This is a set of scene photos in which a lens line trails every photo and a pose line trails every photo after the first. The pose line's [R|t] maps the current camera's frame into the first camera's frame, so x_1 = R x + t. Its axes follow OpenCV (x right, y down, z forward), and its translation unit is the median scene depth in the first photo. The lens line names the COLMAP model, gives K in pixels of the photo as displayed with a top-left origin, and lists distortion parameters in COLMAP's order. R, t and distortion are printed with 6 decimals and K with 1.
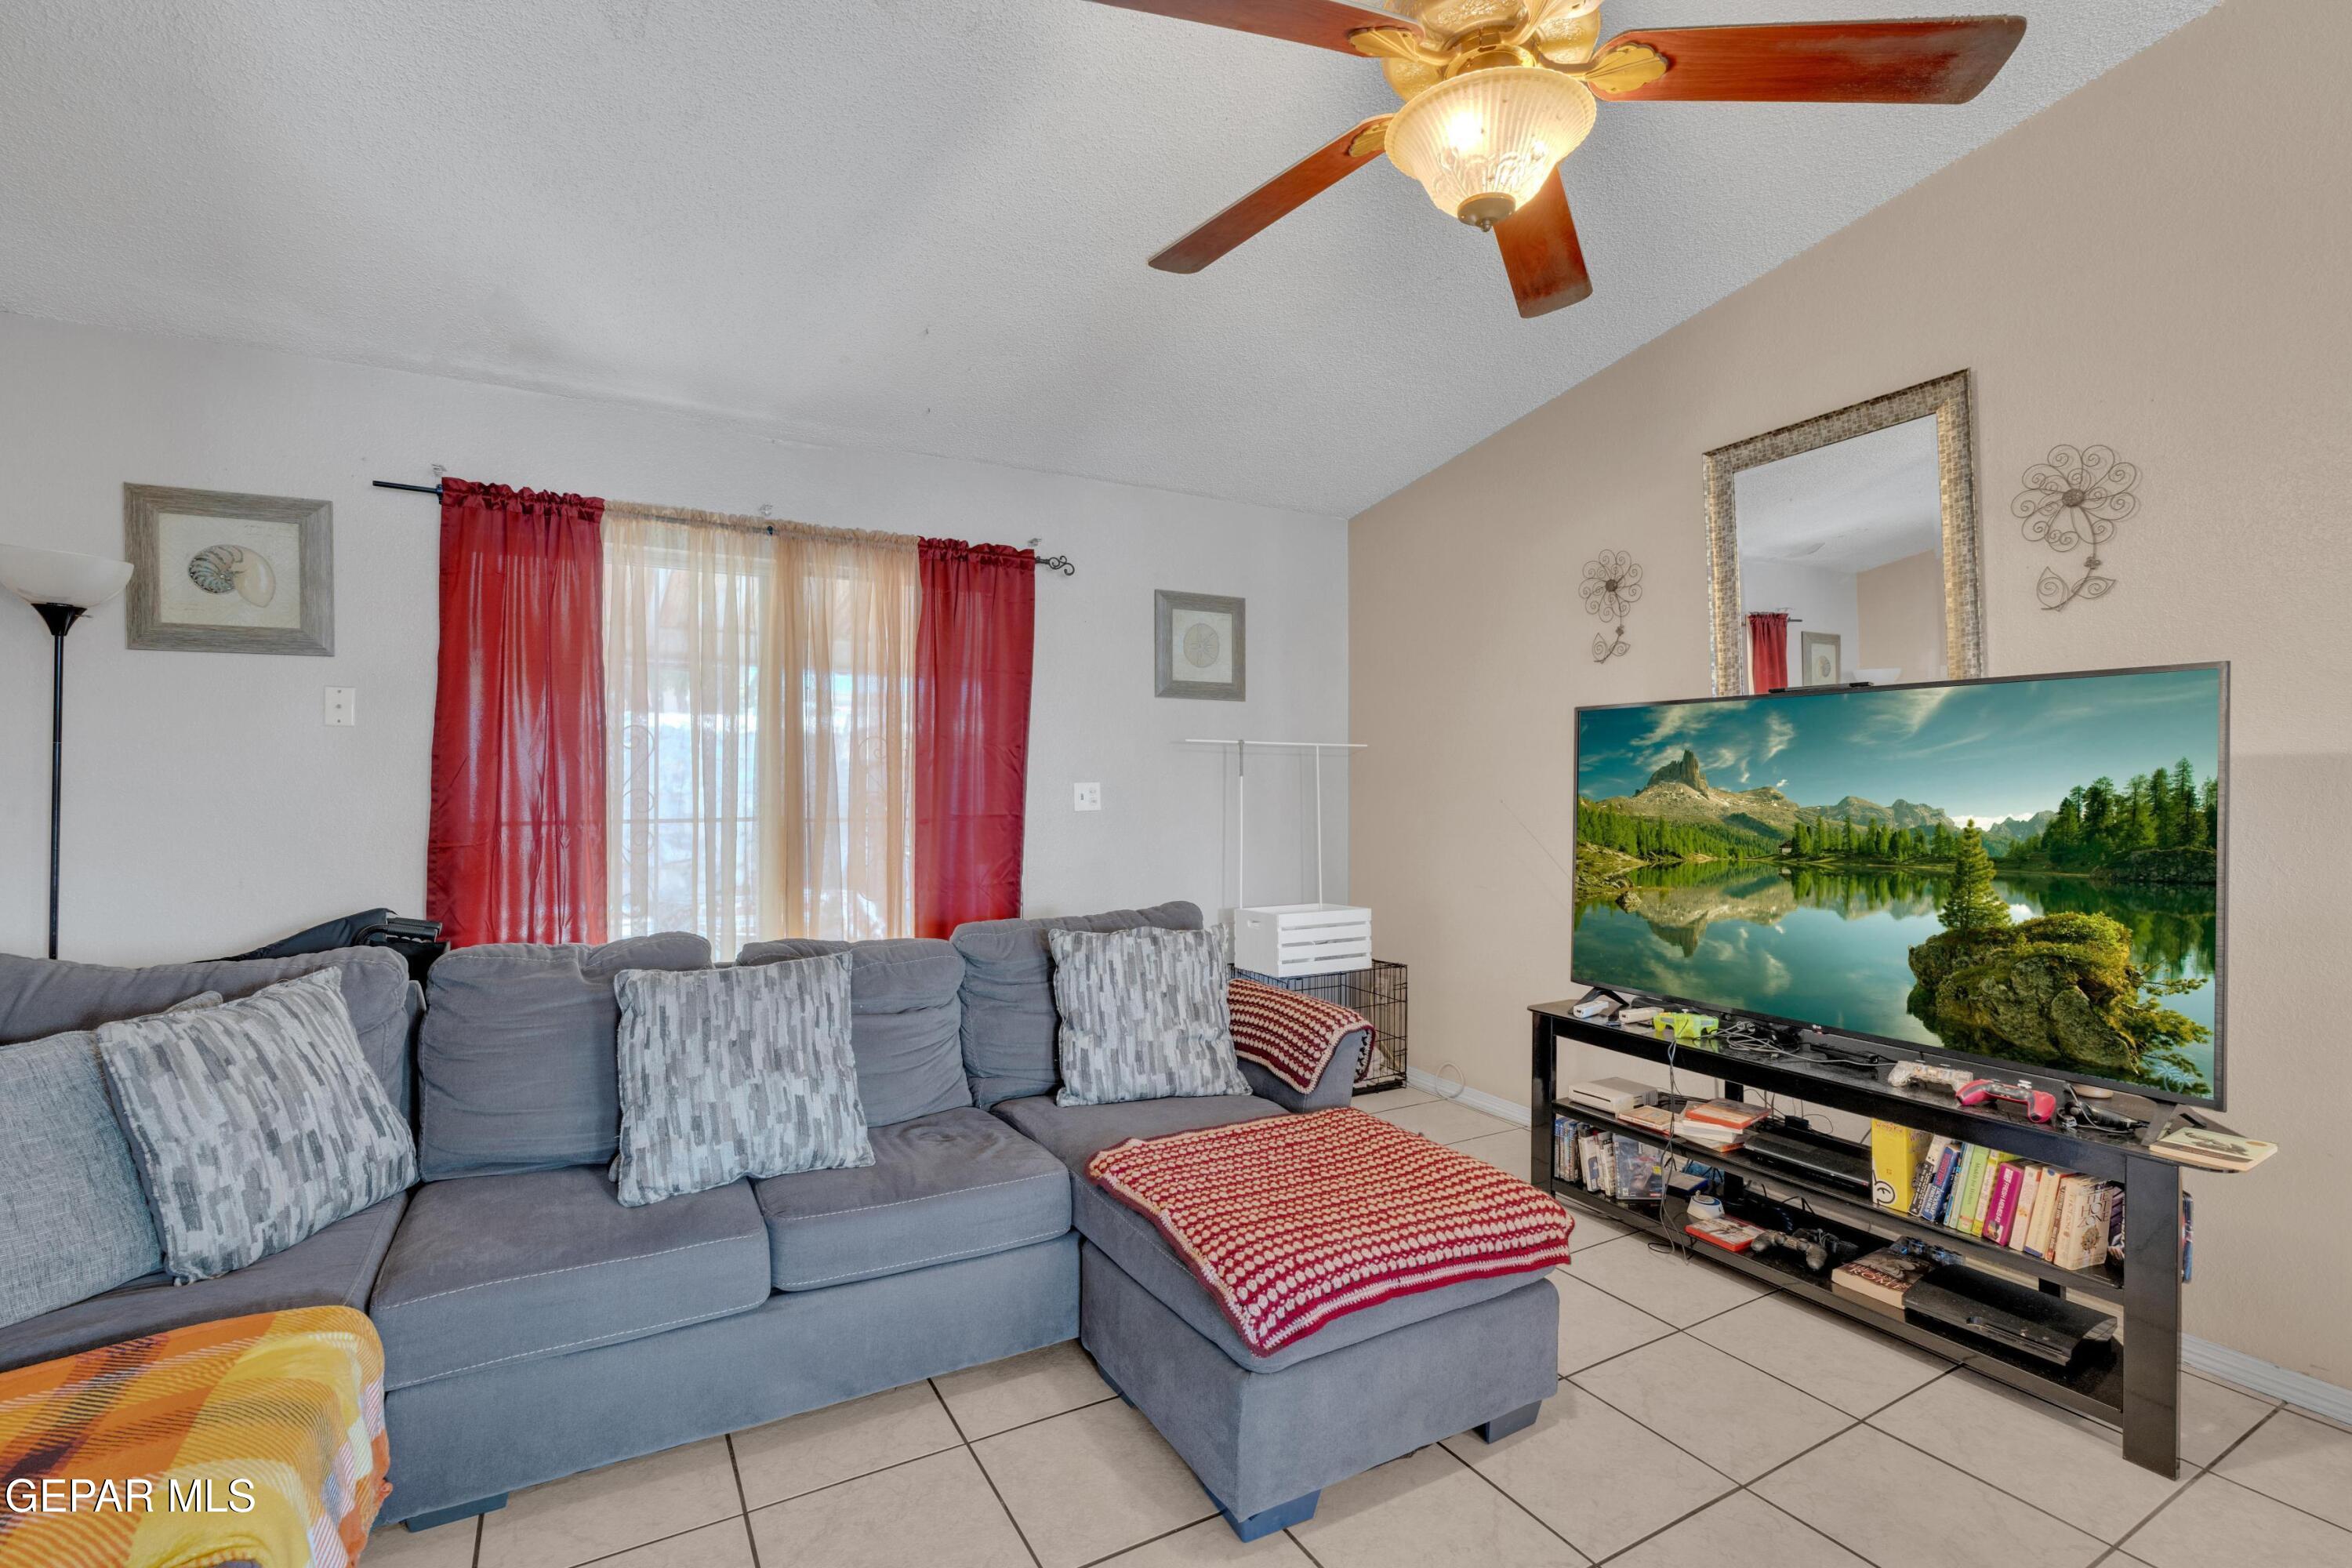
lens RADIAL K [[1054.5, 0, 1171.3], [0, 1054.5, 780.0], [0, 0, 1]] dist [-0.003158, 0.001923]
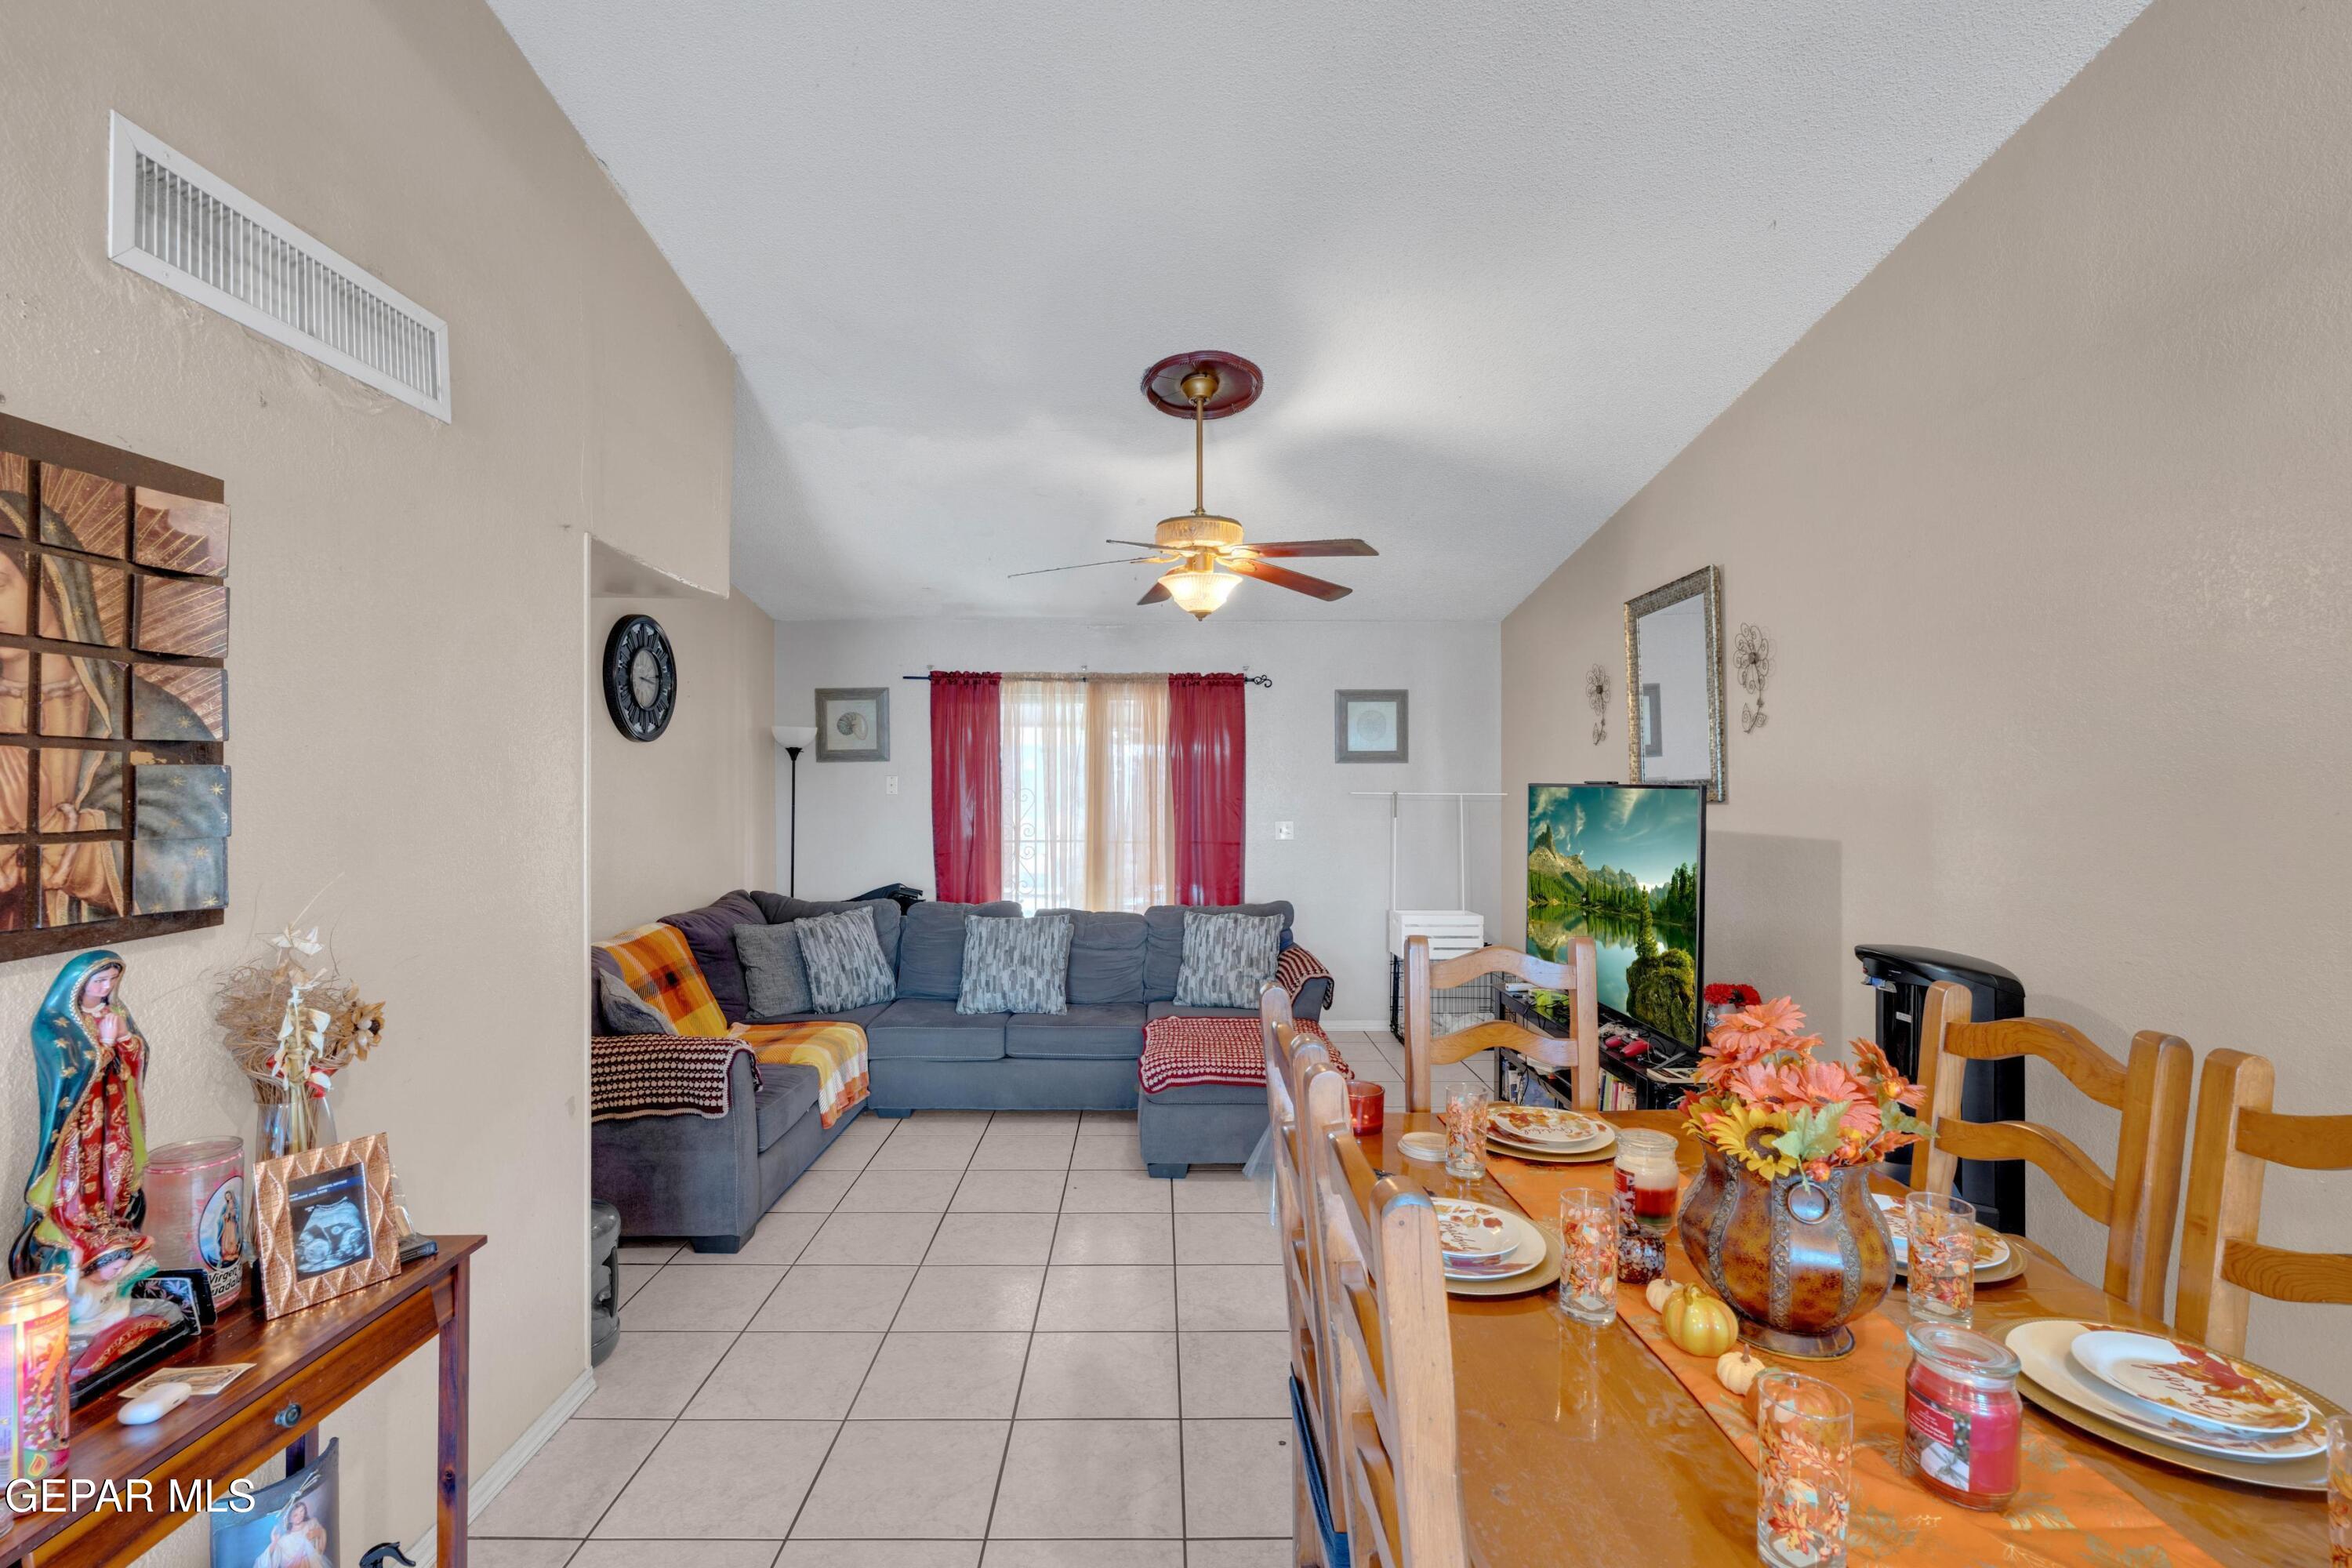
lens RADIAL K [[1054.5, 0, 1171.3], [0, 1054.5, 780.0], [0, 0, 1]] dist [-0.003158, 0.001923]
pose [[0.878068, -0.000694, -0.478536, 0.797753], [0.001464, 0.999998, 0.001237, -0.093424], [0.478534, -0.001787, 0.878067, -0.653233]]
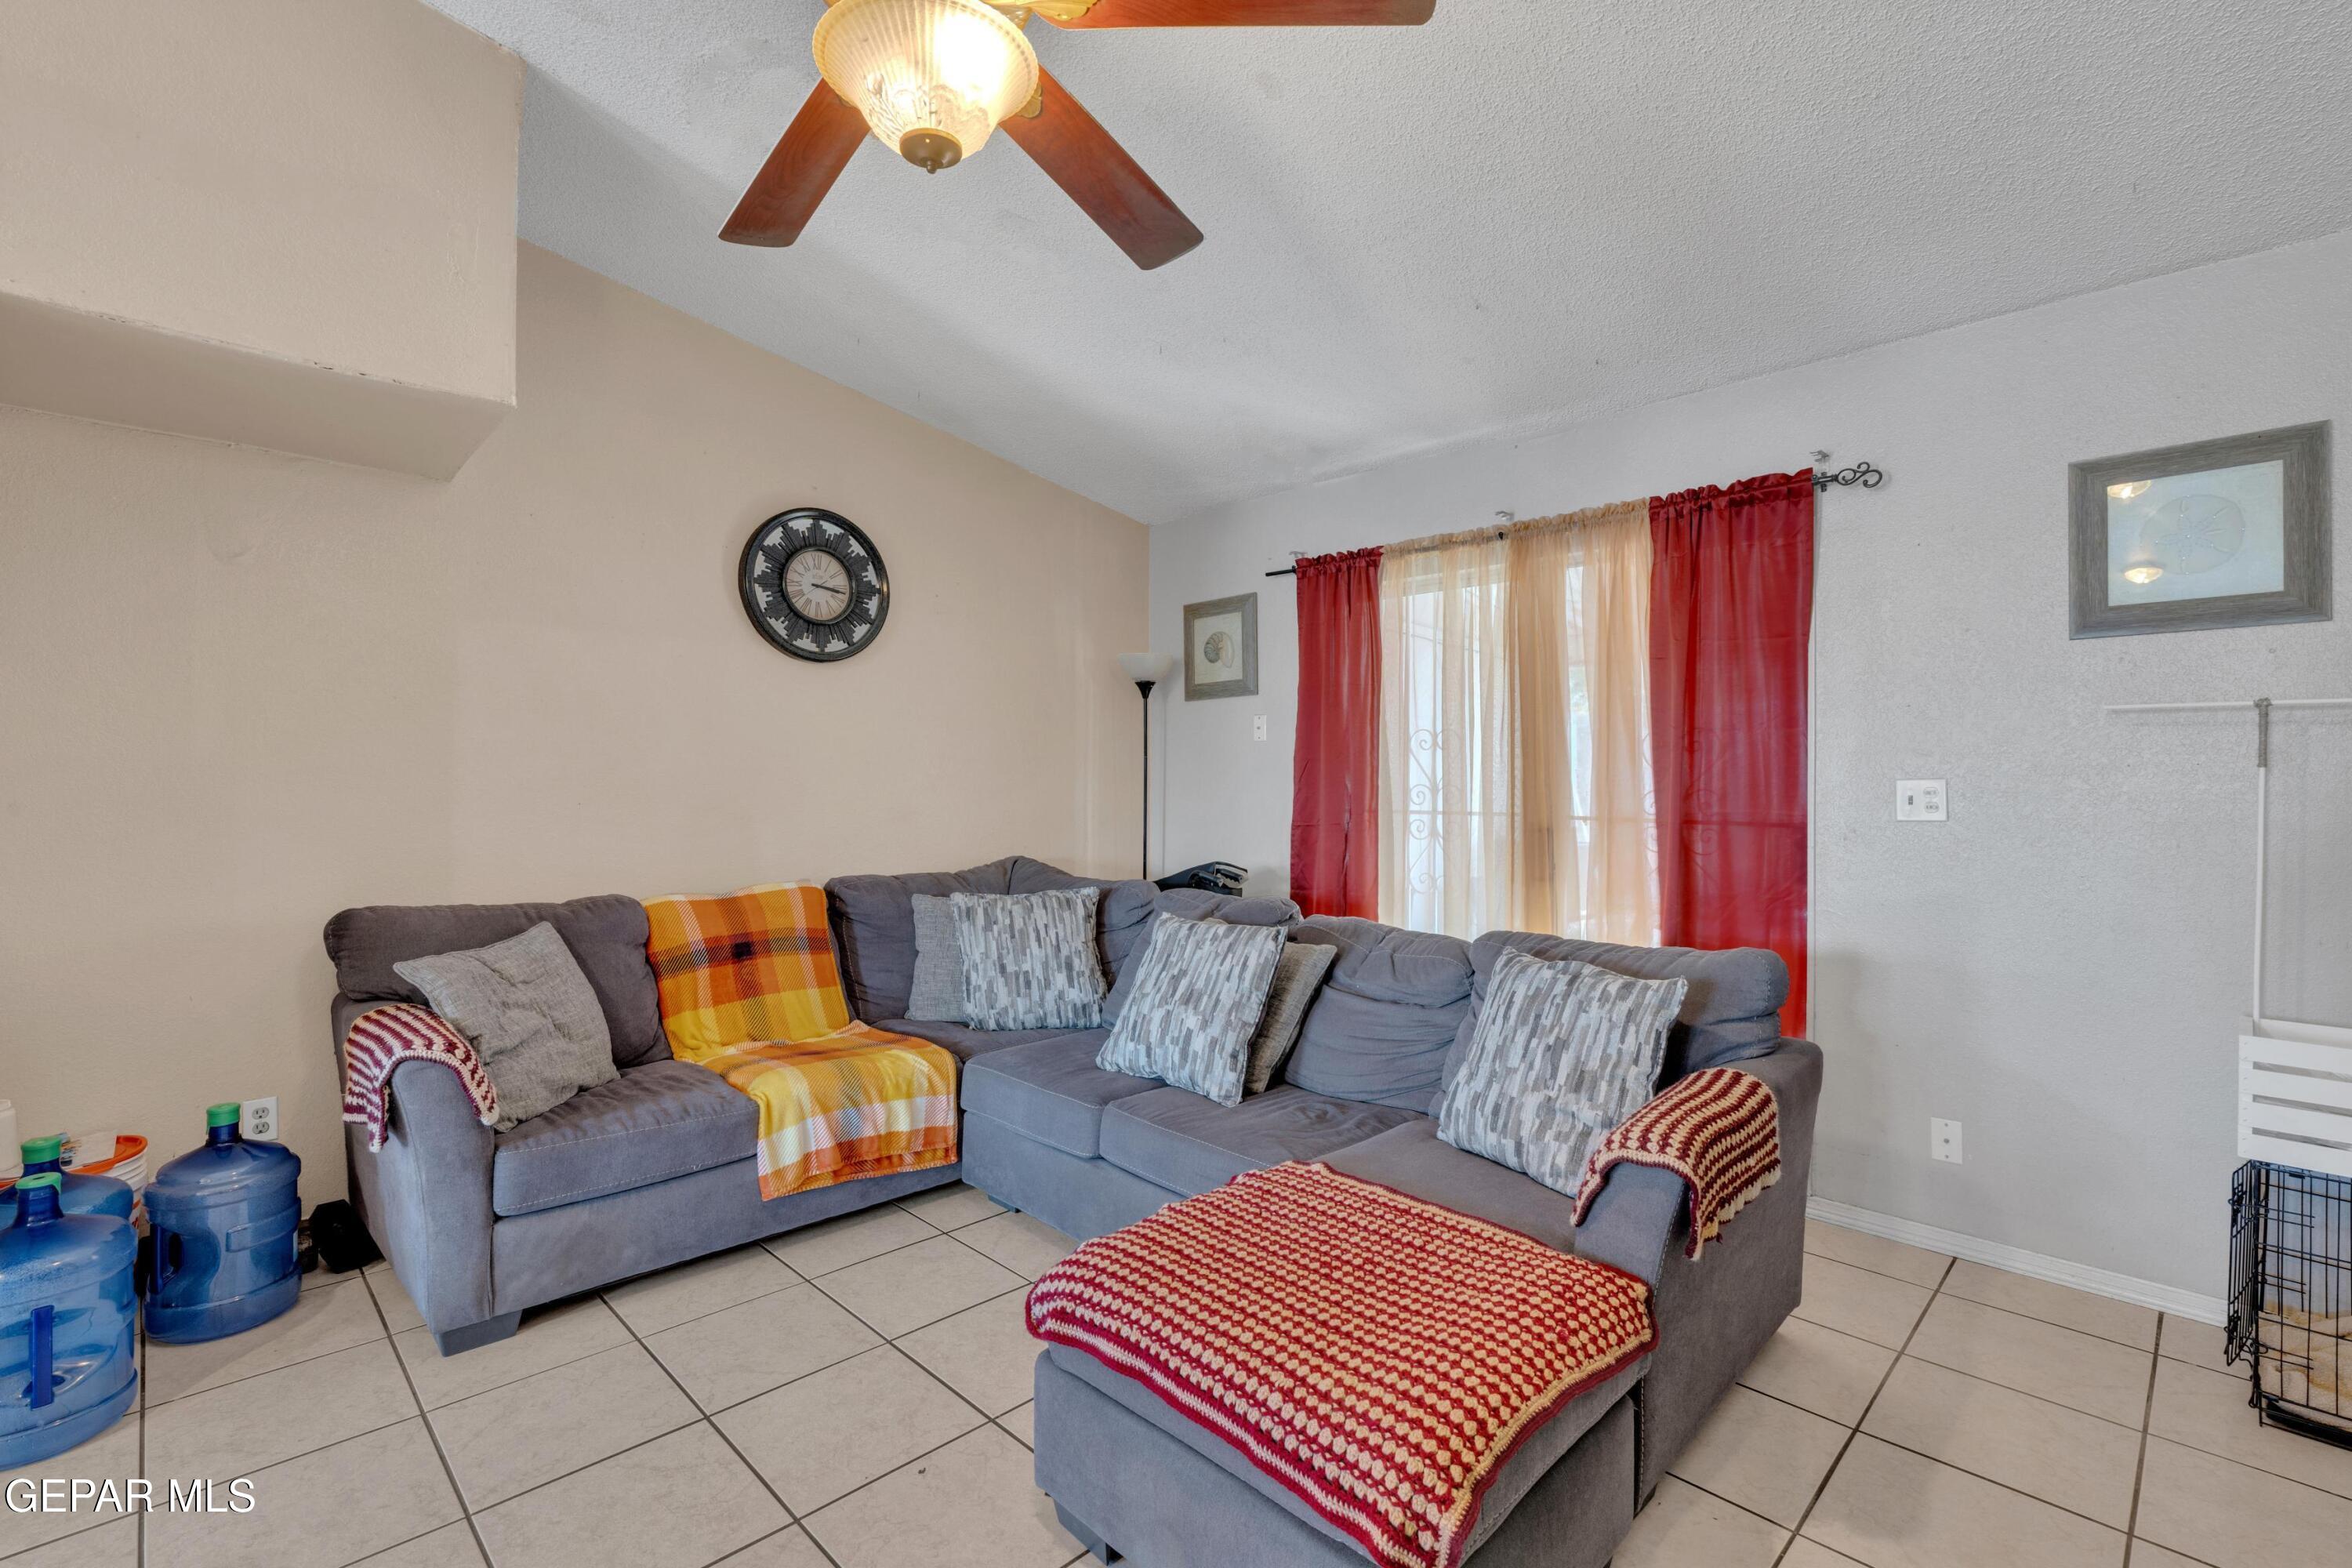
lens RADIAL K [[1054.5, 0, 1171.3], [0, 1054.5, 780.0], [0, 0, 1]] dist [-0.003158, 0.001923]
pose [[0.263688, 0.000033, -0.964608, 0.713188], [-0.001158, 0.999999, -0.000282, 0.005579], [0.964607, 0.001192, 0.263687, 0.552232]]
